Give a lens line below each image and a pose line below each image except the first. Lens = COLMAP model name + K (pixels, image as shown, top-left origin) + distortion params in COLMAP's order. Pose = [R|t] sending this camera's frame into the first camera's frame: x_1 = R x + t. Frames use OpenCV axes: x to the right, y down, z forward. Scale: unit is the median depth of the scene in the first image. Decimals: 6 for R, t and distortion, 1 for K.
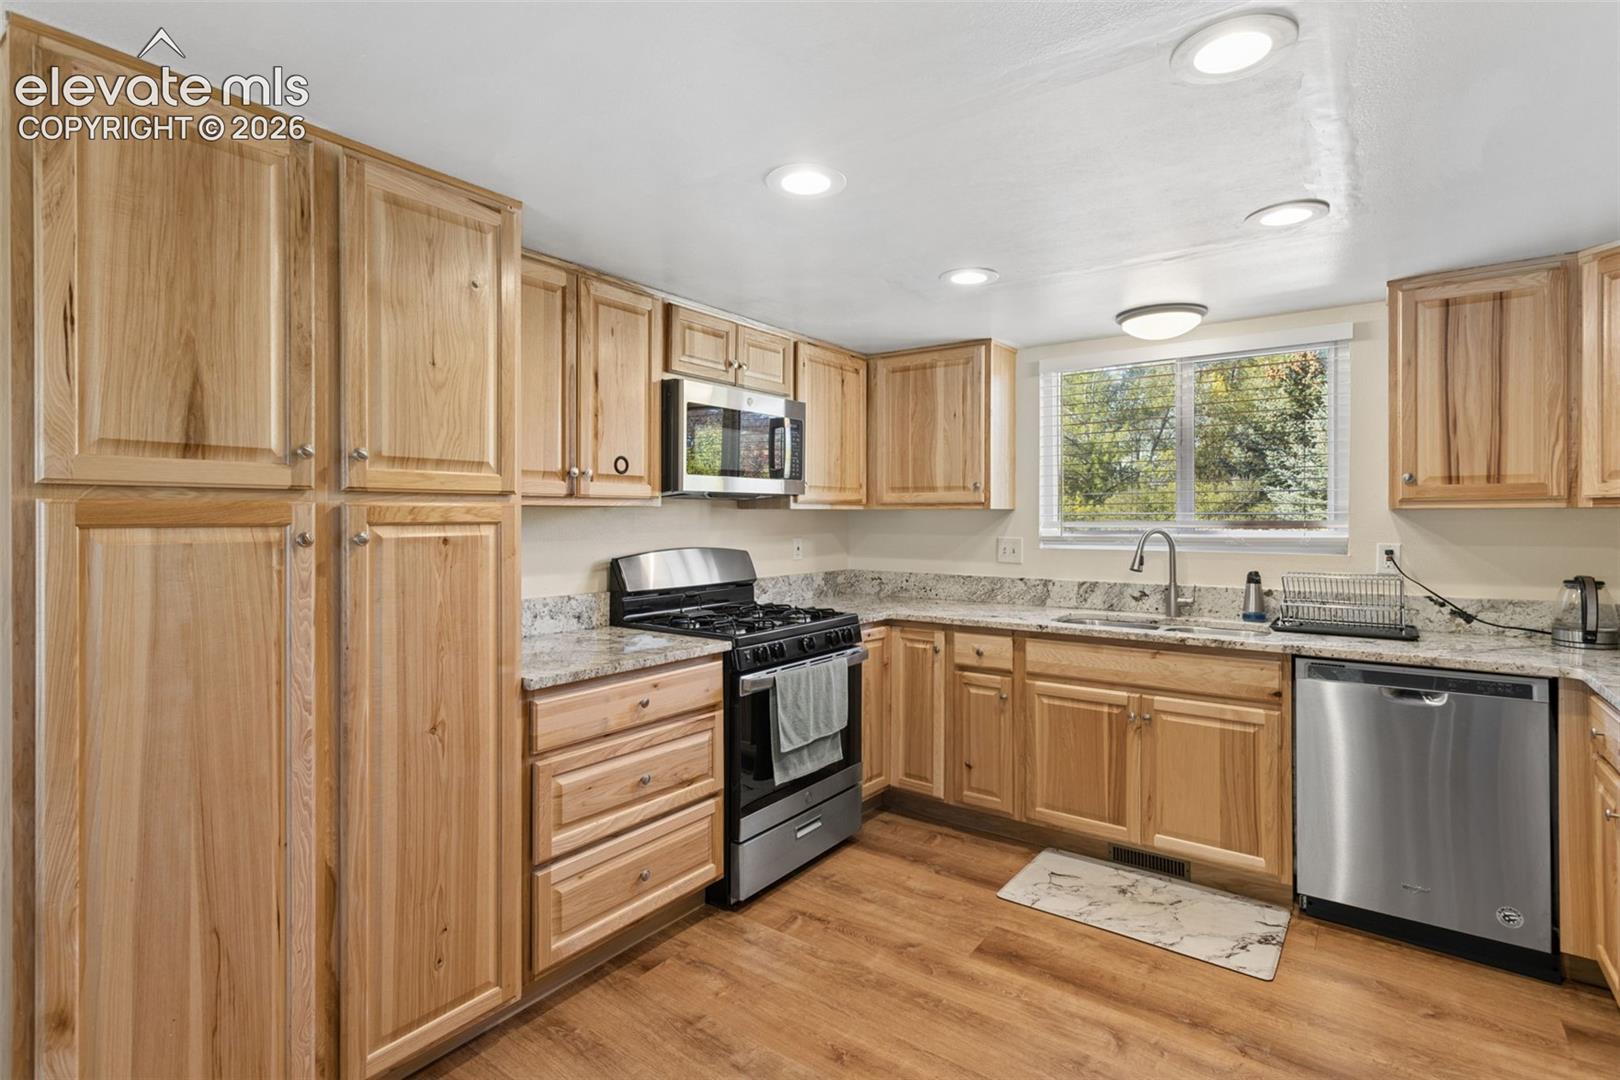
lens RADIAL K [[773.7, 0, 806.8], [0, 773.7, 518.1], [0, 0, 1]] dist [-0.000555, 0.000839]
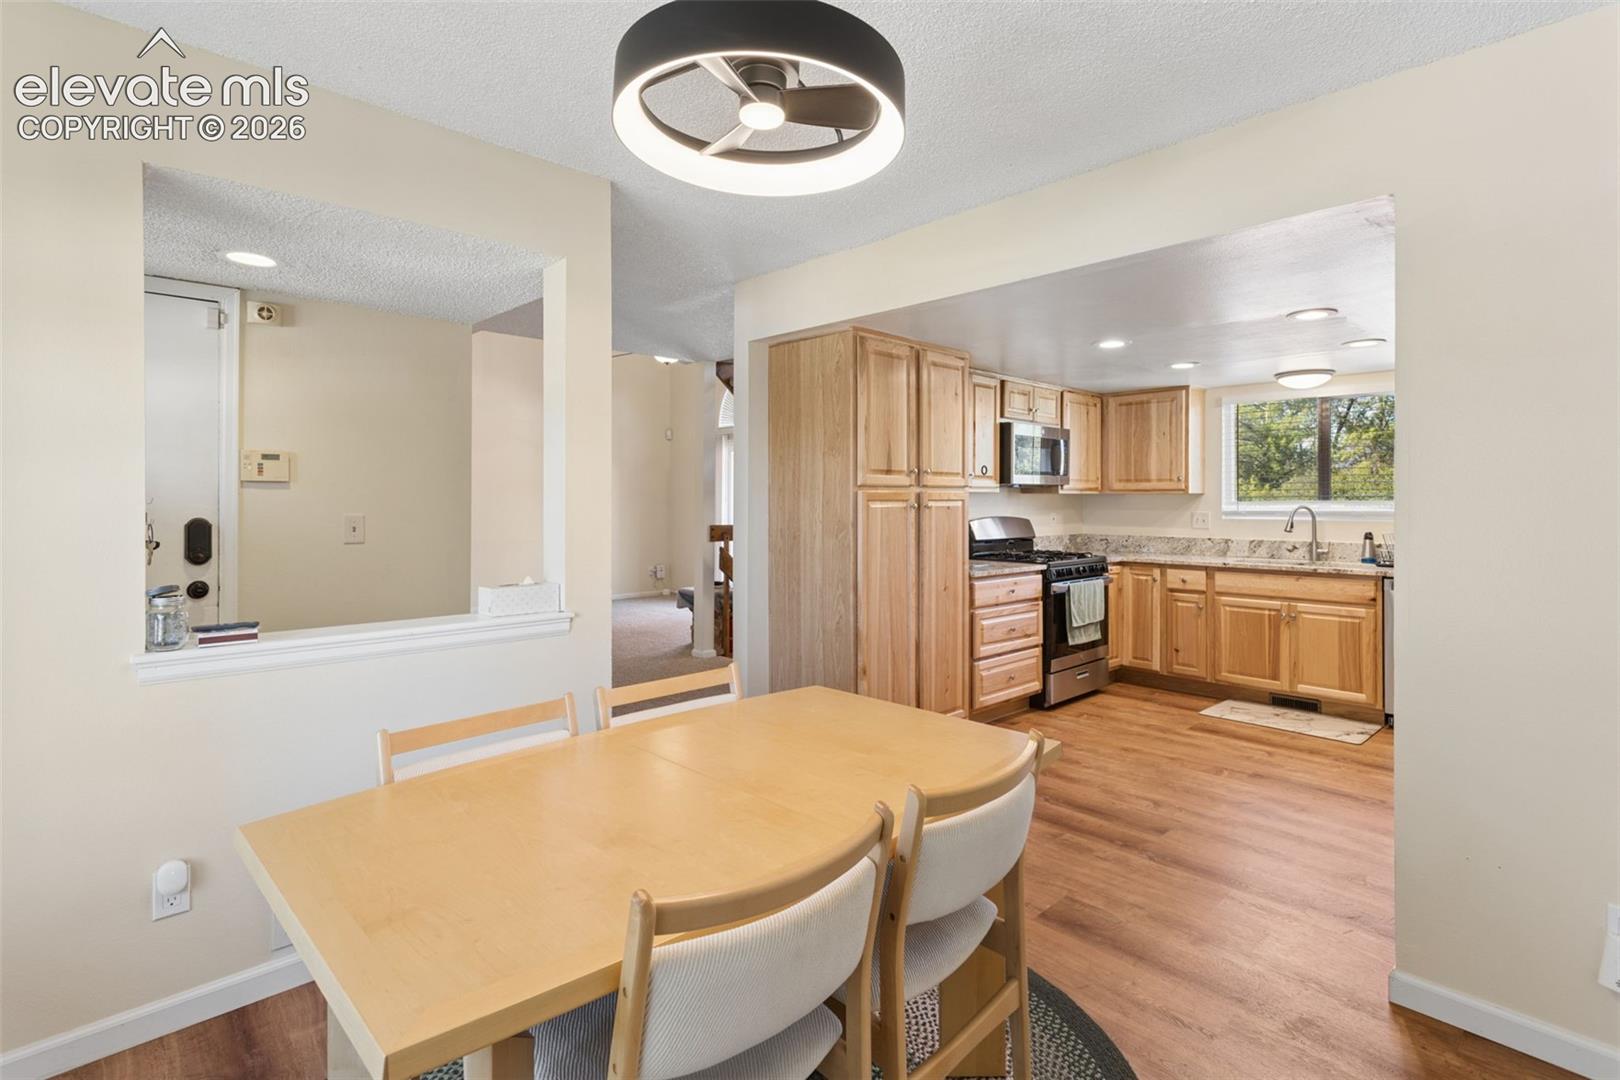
lens RADIAL K [[769.9, 0, 814.1], [0, 769.9, 499.4], [0, 0, 1]] dist [0.002651, 0.000636]
pose [[0.983602, 0.000432, -0.180350, -0.284785], [-0.001011, 0.999995, -0.003120, 0.007671], [0.180348, 0.003252, 0.983598, -0.841179]]
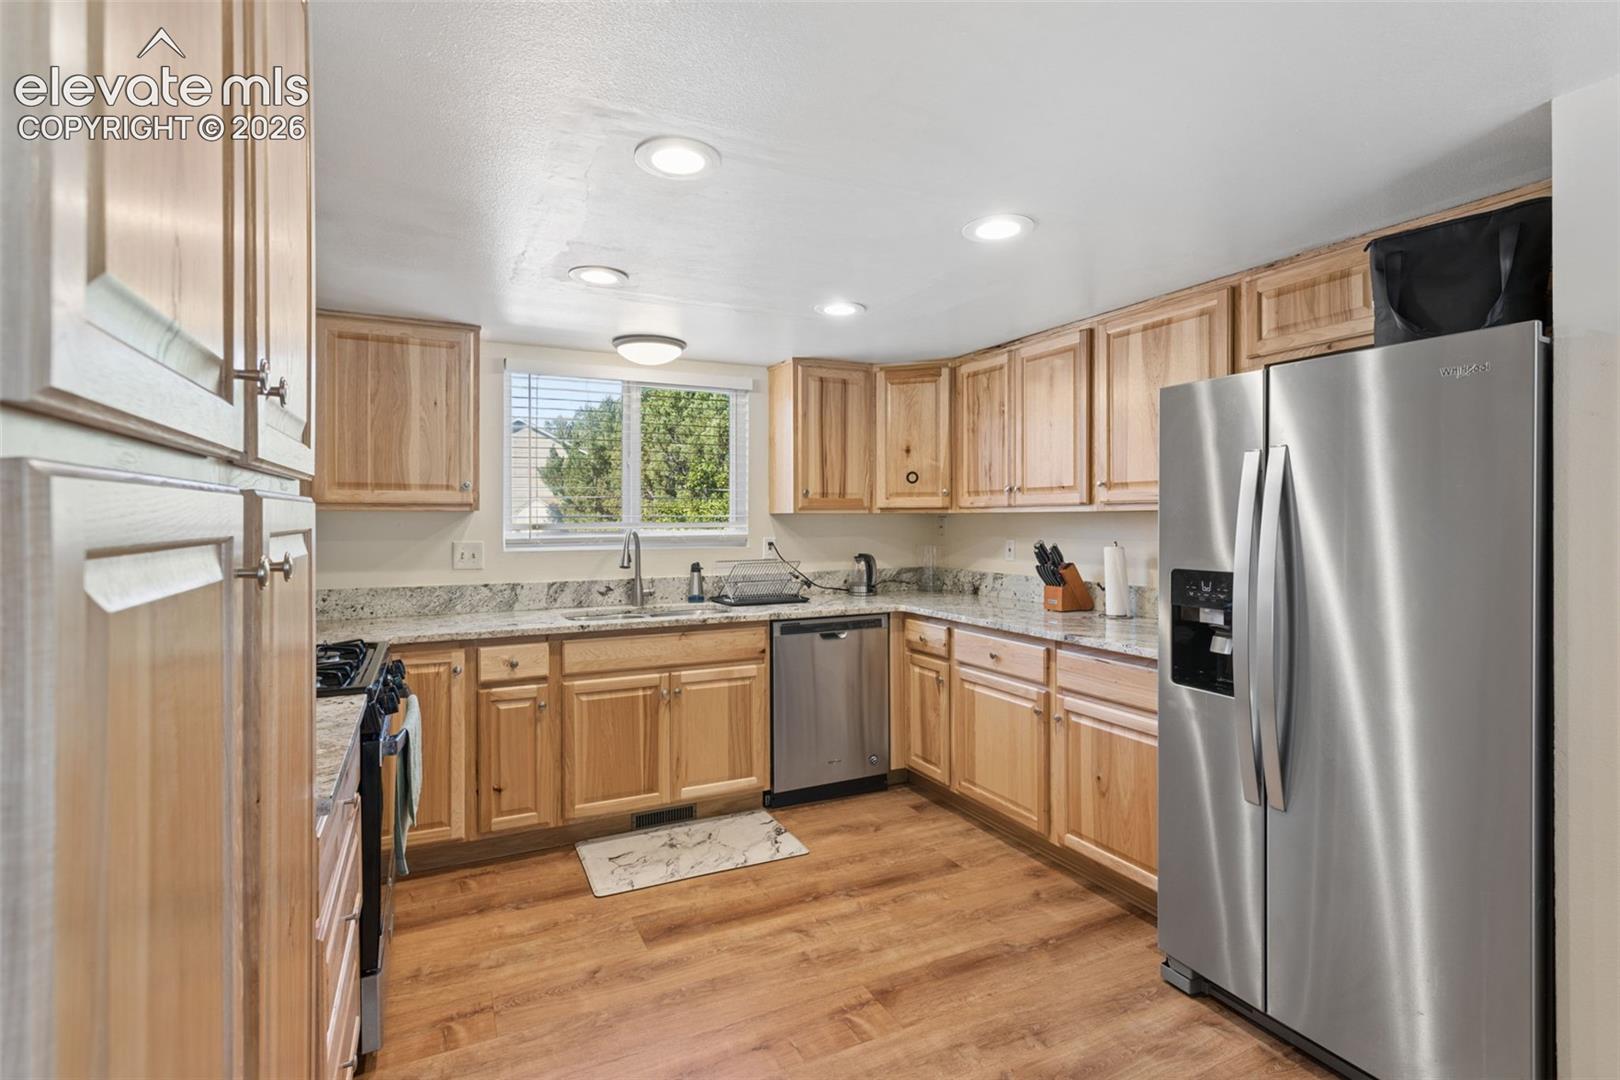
lens RADIAL K [[773.7, 0, 806.8], [0, 773.7, 518.1], [0, 0, 1]] dist [-0.000555, 0.000839]
pose [[0.462037, -0.000382, 0.886860, -0.494468], [0.002394, 0.999997, -0.000816, -0.001923], [-0.886857, 0.002501, 0.462037, 0.279347]]
